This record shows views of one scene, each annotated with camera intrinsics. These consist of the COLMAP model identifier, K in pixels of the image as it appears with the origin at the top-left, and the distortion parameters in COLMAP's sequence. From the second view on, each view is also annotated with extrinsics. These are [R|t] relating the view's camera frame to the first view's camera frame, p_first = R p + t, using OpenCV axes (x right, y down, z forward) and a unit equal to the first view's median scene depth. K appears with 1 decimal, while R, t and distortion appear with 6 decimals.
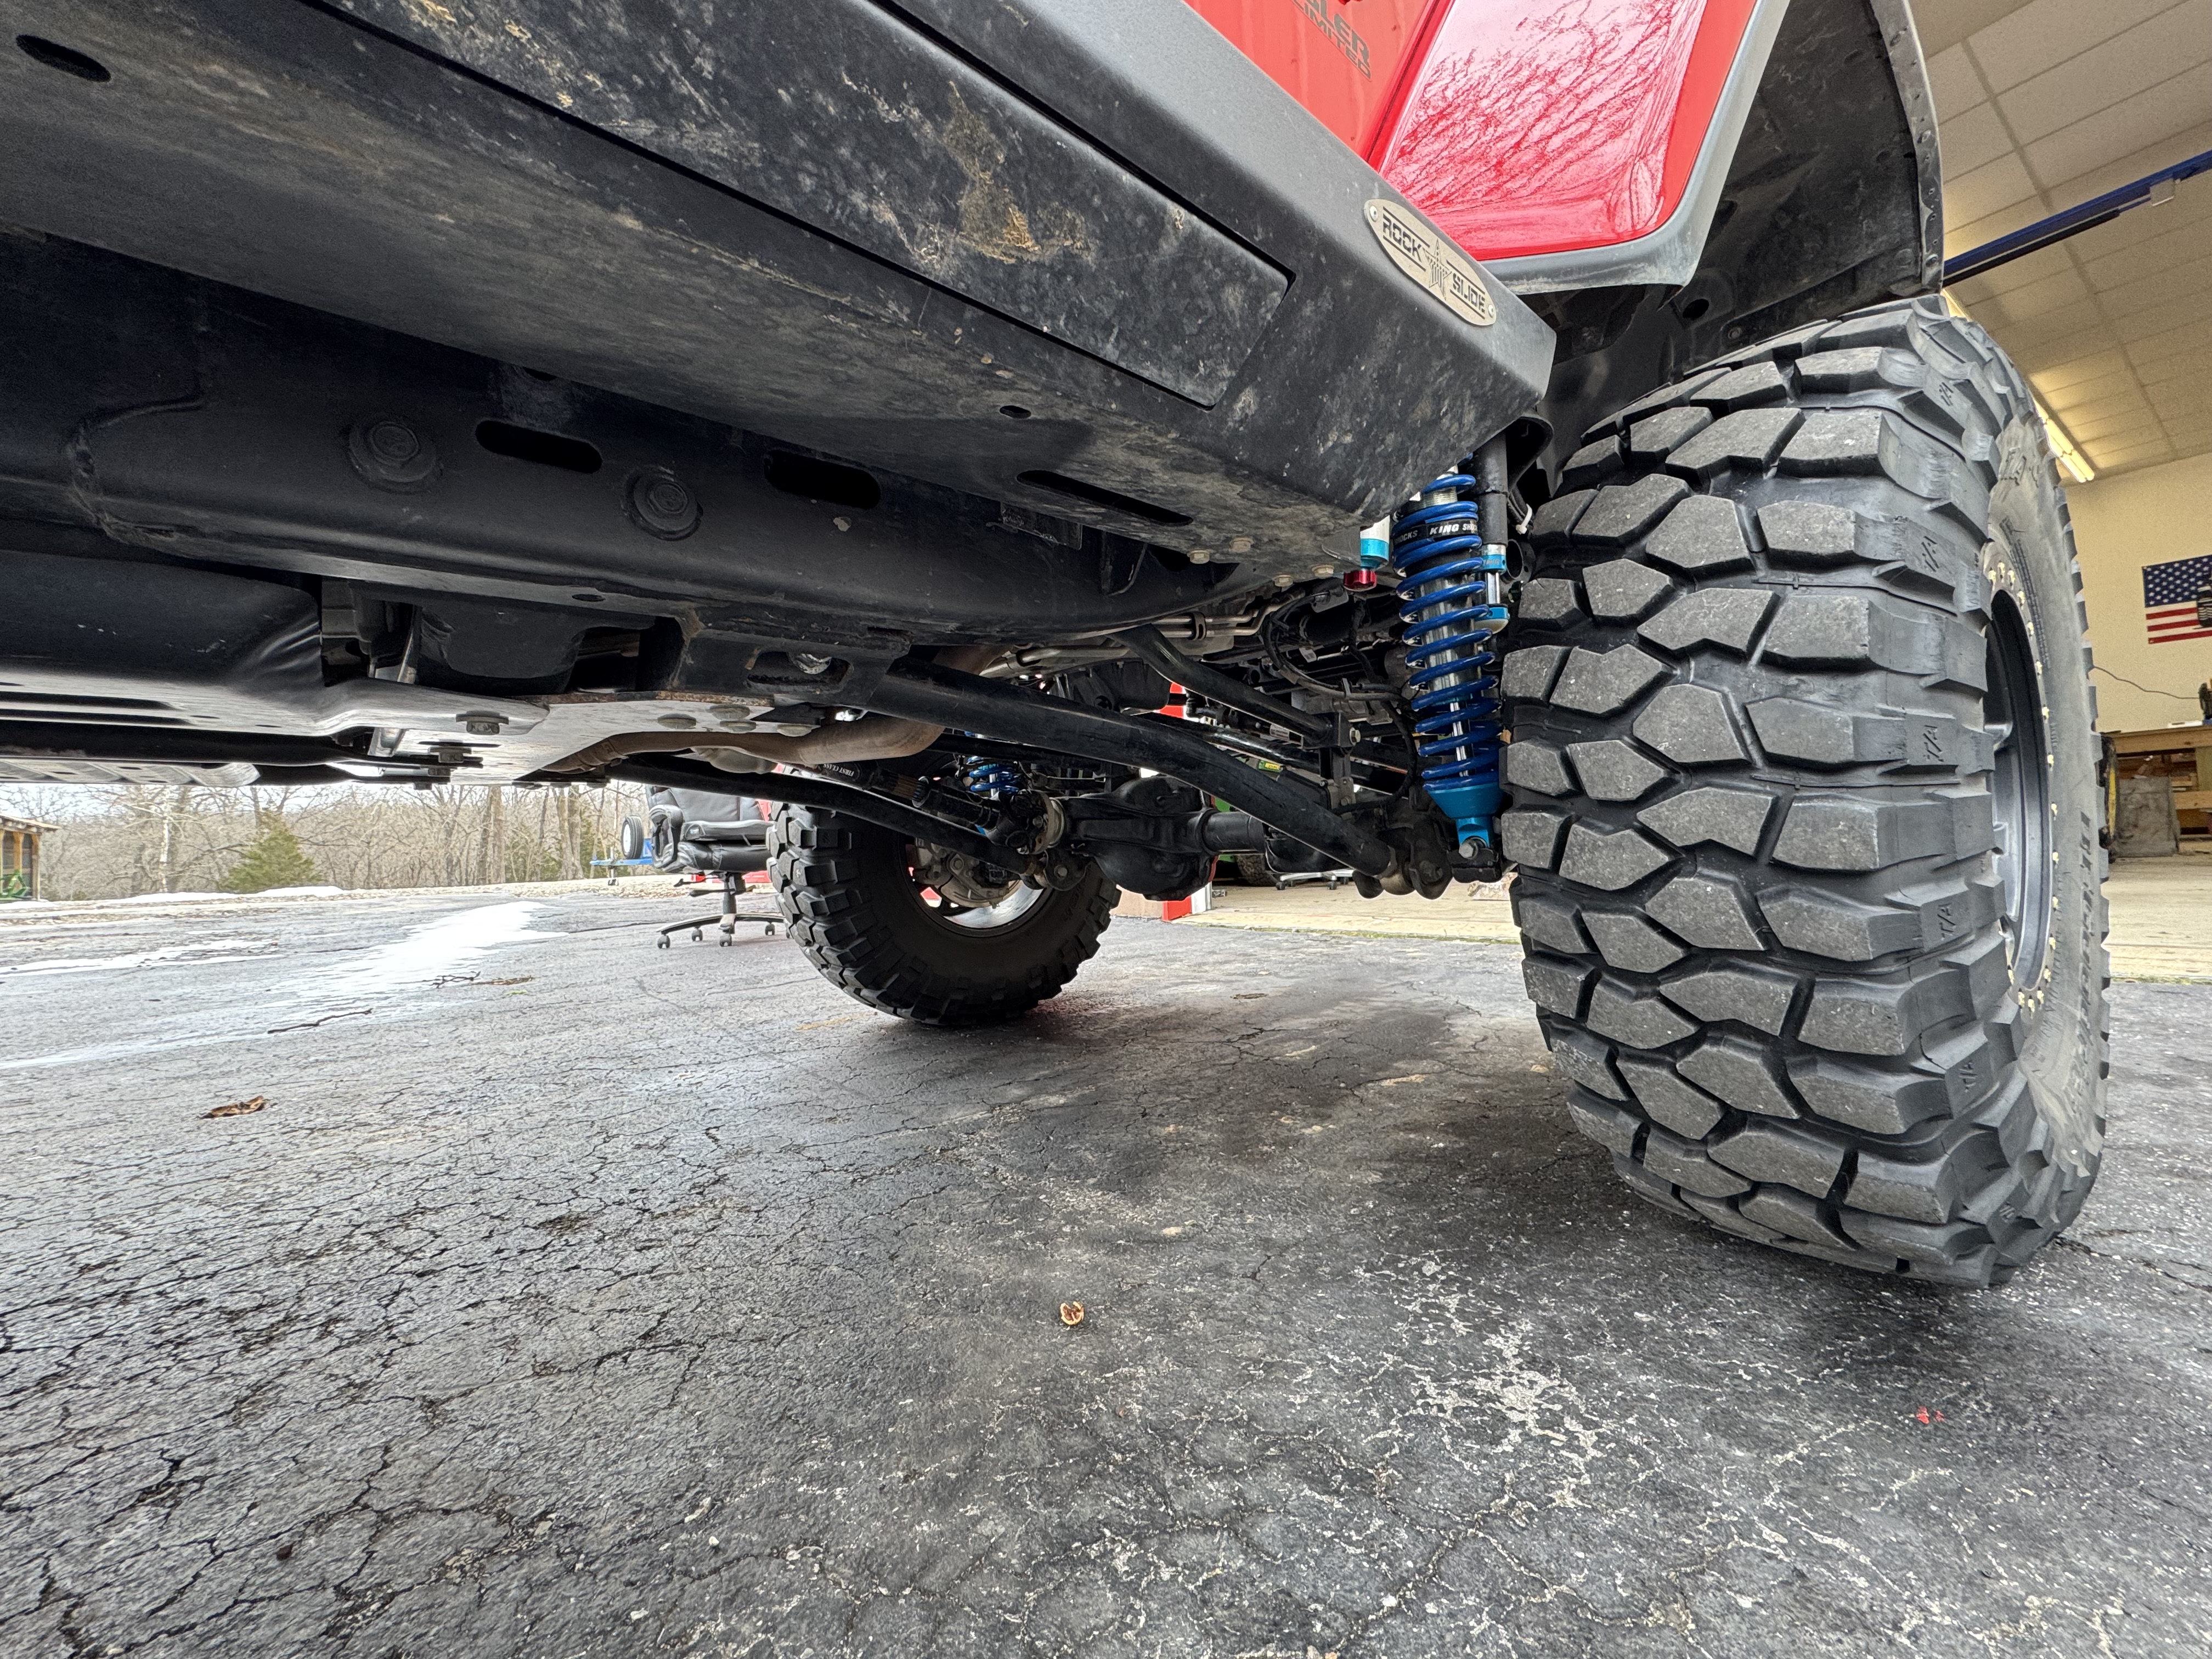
lens RADIAL K [[907.9, 0, 1109.3], [0, 907.9, 827.7], [0, 0, 1]] dist [-0.003651, 0.000152]
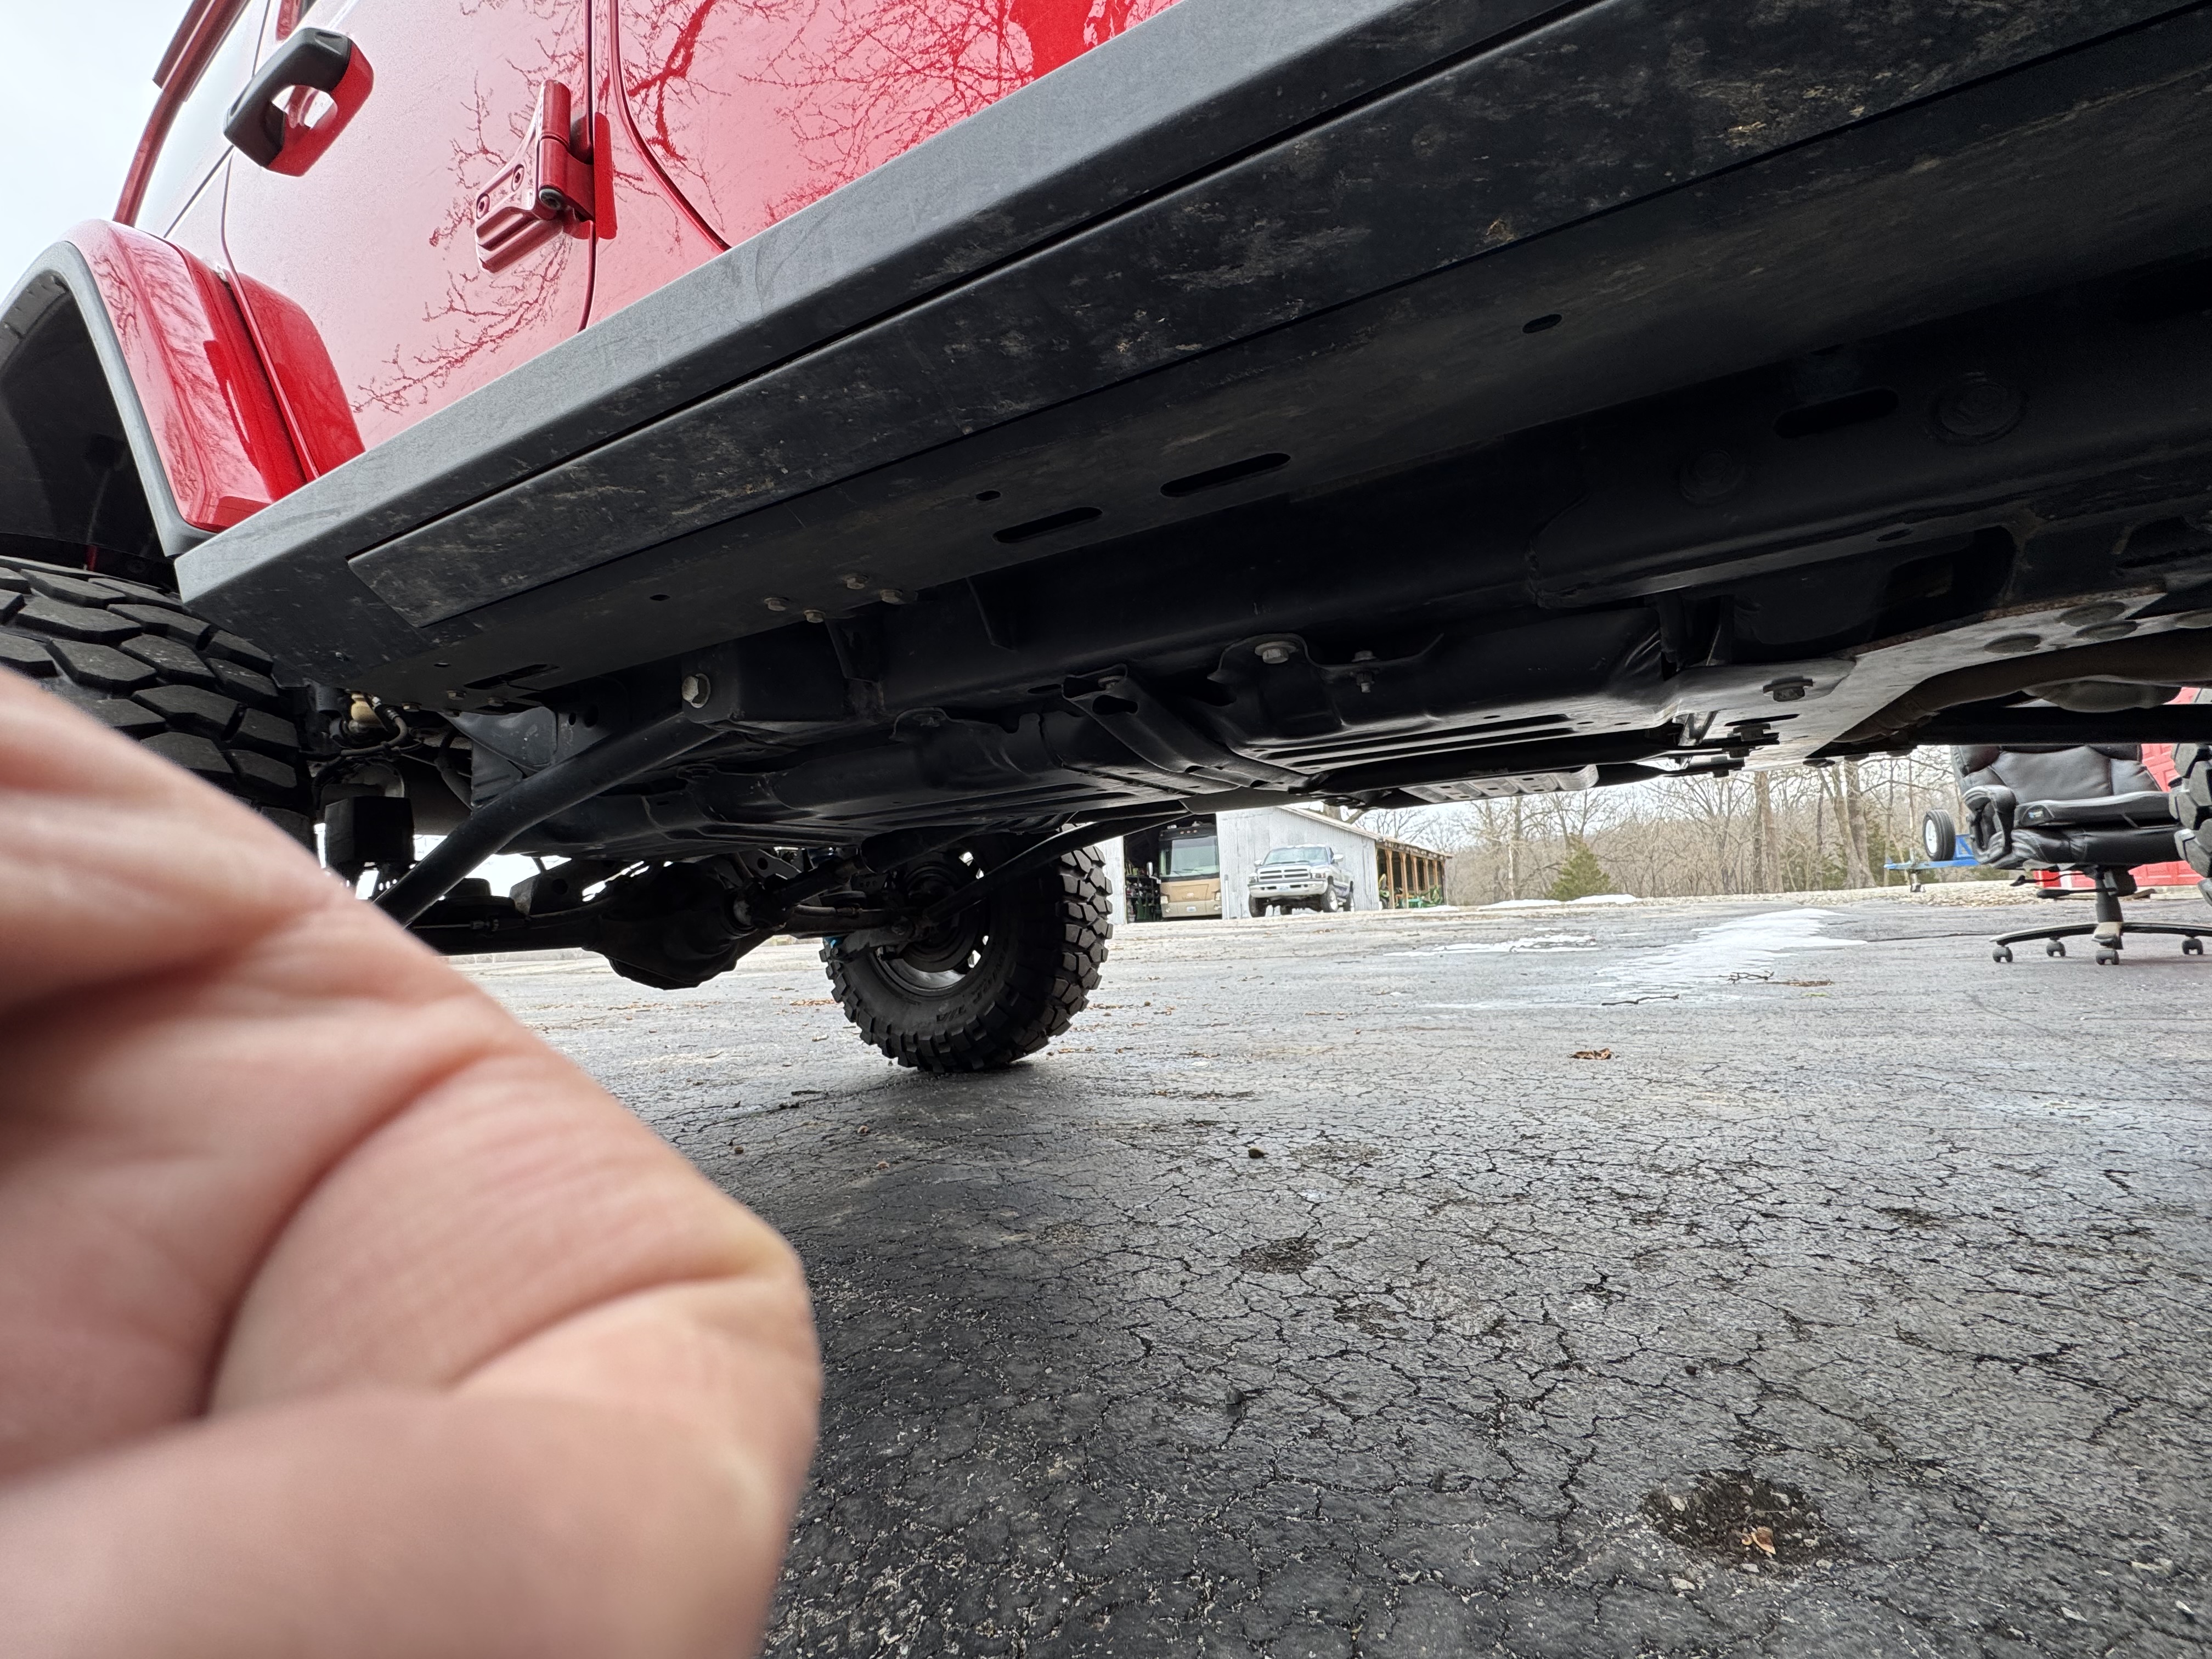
lens RADIAL K [[907.9, 0, 1100.6], [0, 907.9, 828.1], [0, 0, 1]] dist [-0.003651, 0.000152]
pose [[0.332892, -0.071266, -0.940268, 0.030397], [0.060271, 0.996709, -0.054206, 0.035997], [0.941037, -0.038626, 0.336092, -0.094069]]
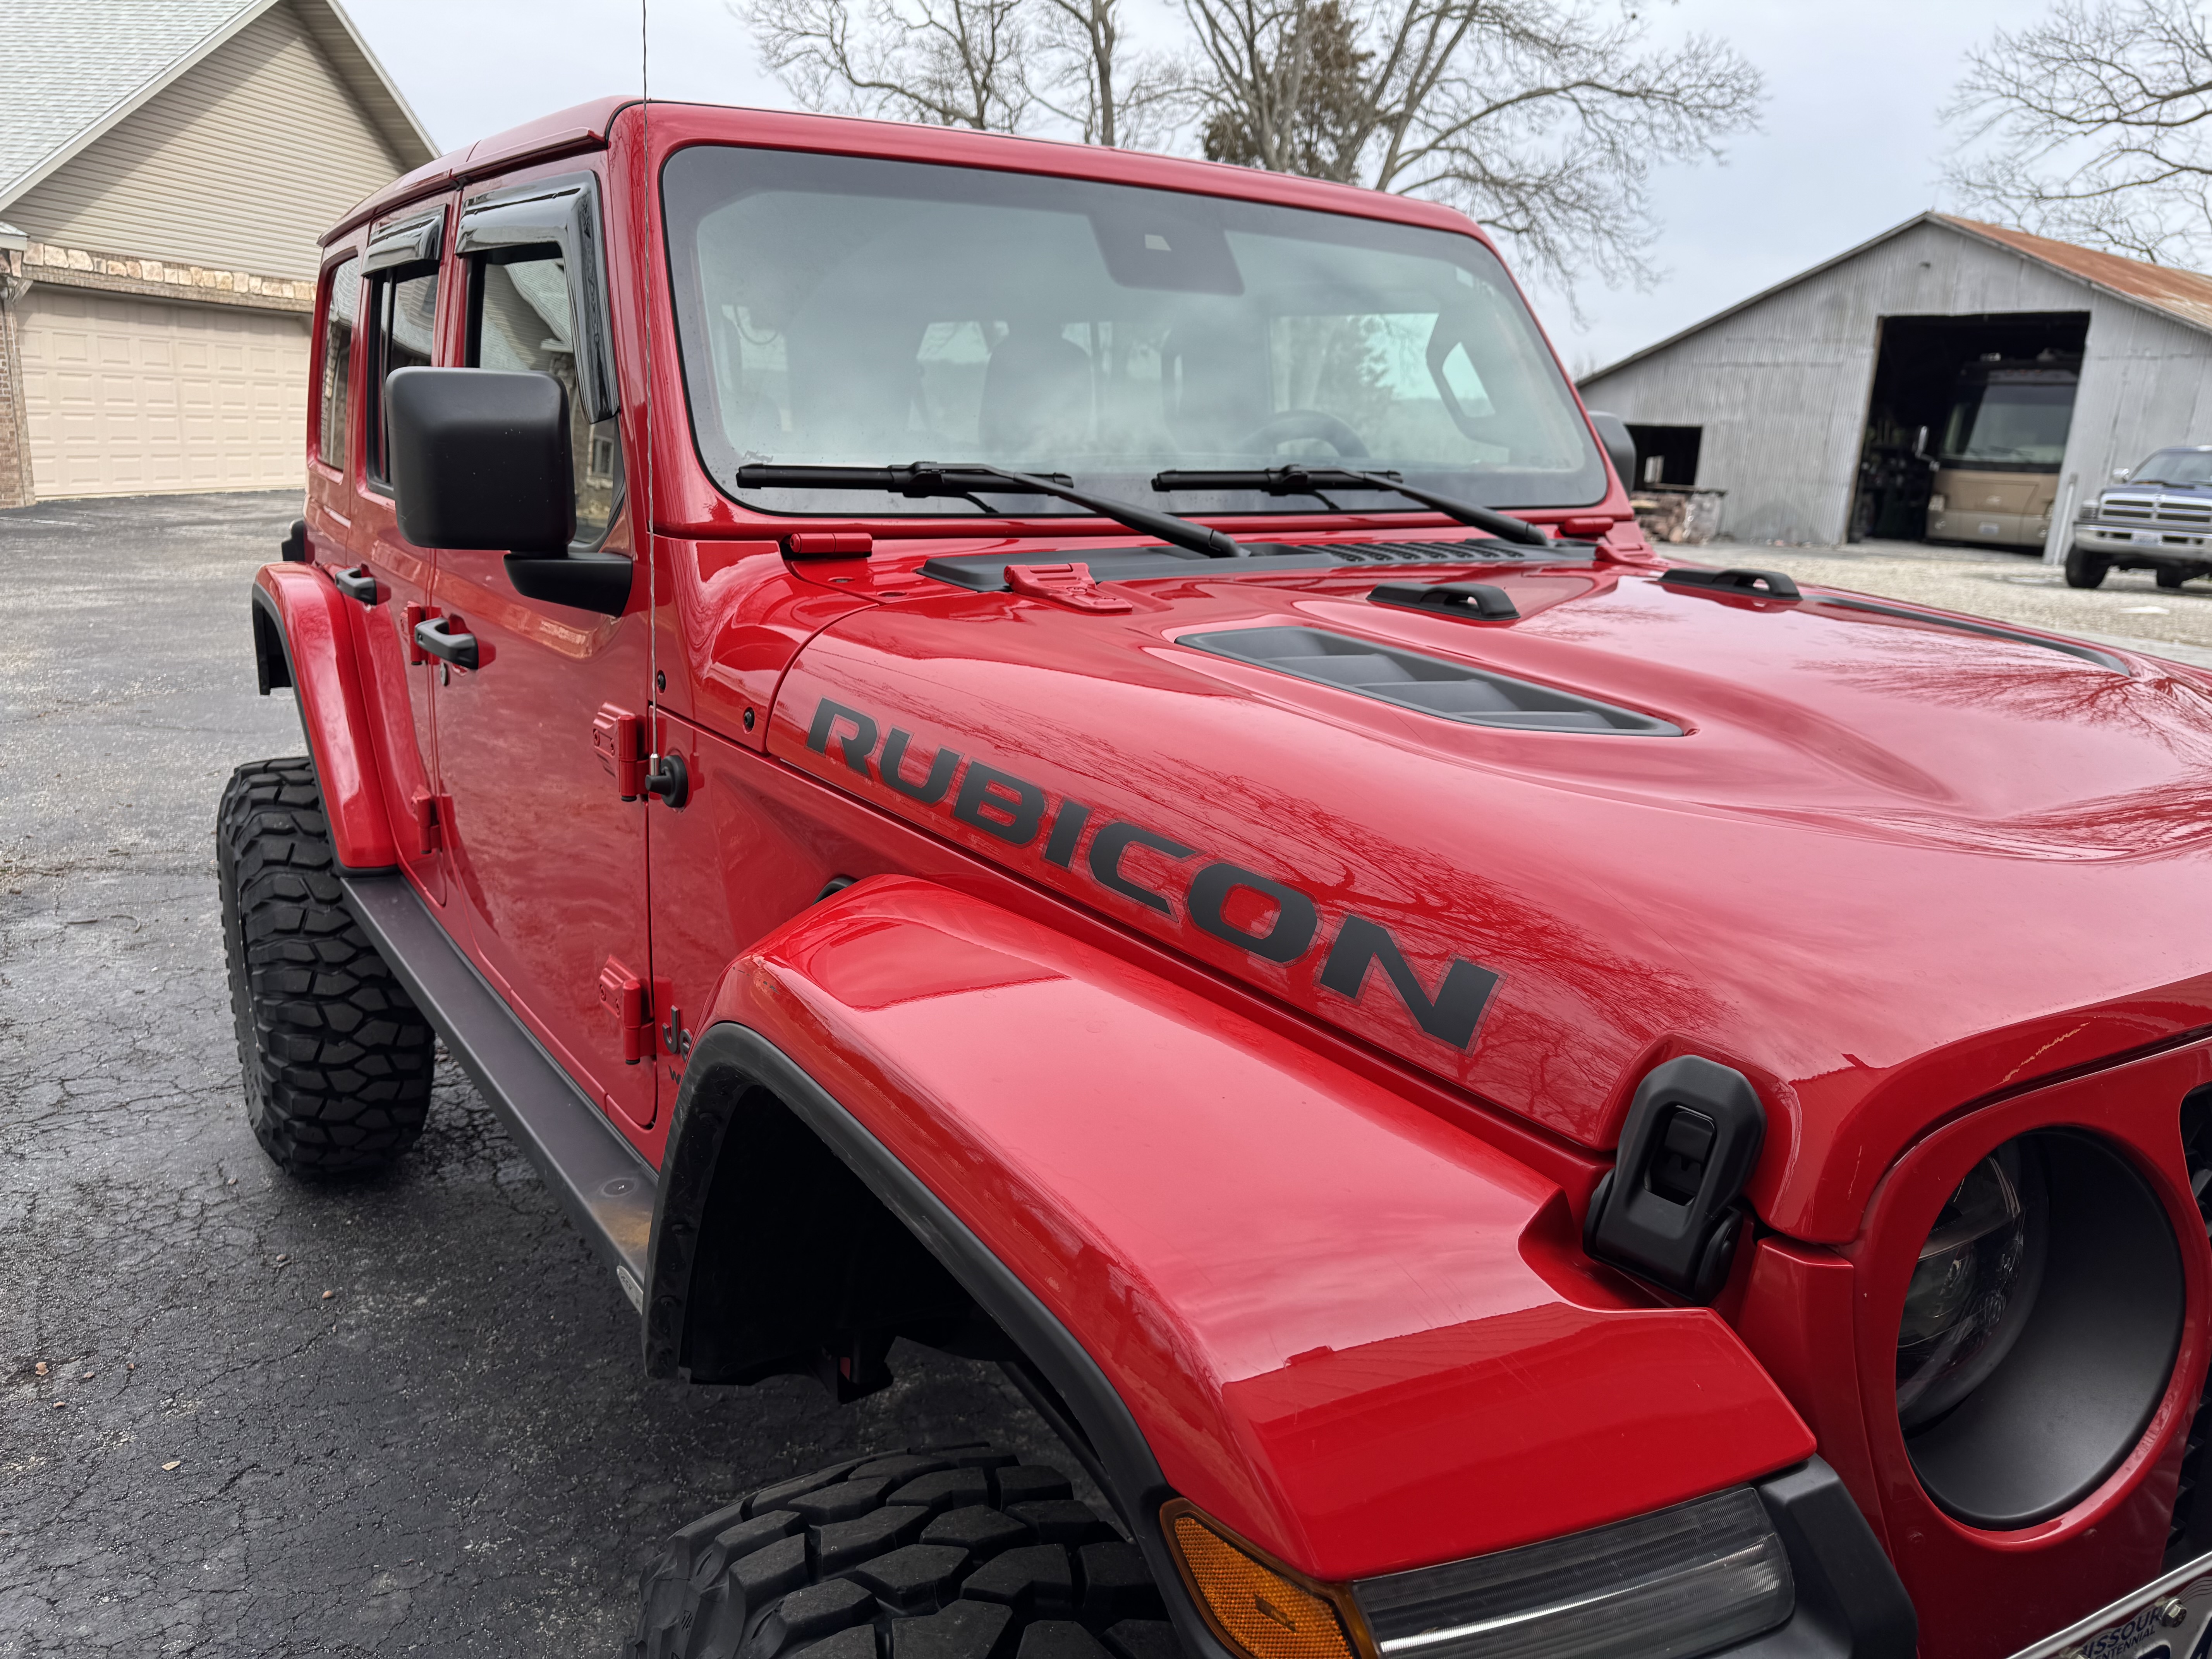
lens RADIAL K [[1561.9, 0, 1108.8], [0, 1561.9, 823.8], [0, 0, 1]] dist [0.016756, -0.012870]
pose [[-0.121168, 0.275908, -0.953516, 1.659550], [-0.019120, 0.959767, 0.280147, -1.323154], [0.992448, 0.052176, -0.111018, 1.201912]]
